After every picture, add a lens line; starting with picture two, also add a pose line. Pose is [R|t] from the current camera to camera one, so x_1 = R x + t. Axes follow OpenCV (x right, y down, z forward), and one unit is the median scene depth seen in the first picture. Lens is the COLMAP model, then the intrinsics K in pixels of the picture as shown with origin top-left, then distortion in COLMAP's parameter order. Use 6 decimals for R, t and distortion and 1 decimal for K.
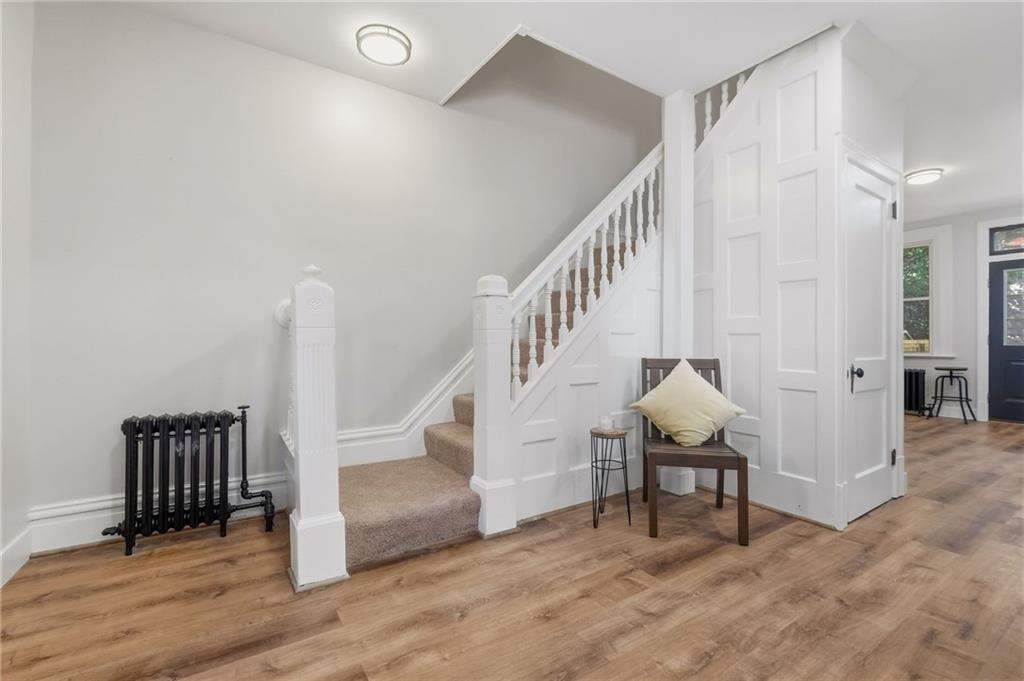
lens RADIAL K [[450.8, 0, 510.7], [0, 450.8, 337.2], [0, 0, 1]] dist [-0.003182, -0.000276]
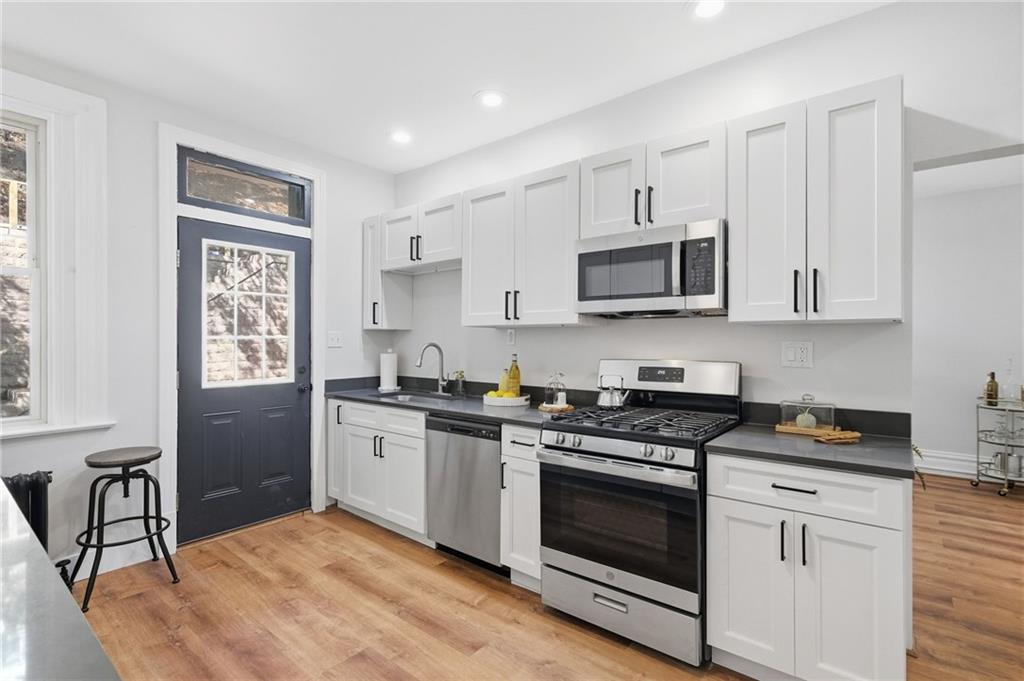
lens RADIAL K [[450.8, 0, 512.6], [0, 450.8, 343.0], [0, 0, 1]] dist [-0.003182, -0.000276]
pose [[-0.335839, 0.001076, 0.941919, 0.267476], [-0.000450, 0.999999, -0.001302, -0.016675], [-0.941919, -0.000862, -0.335838, 0.443692]]
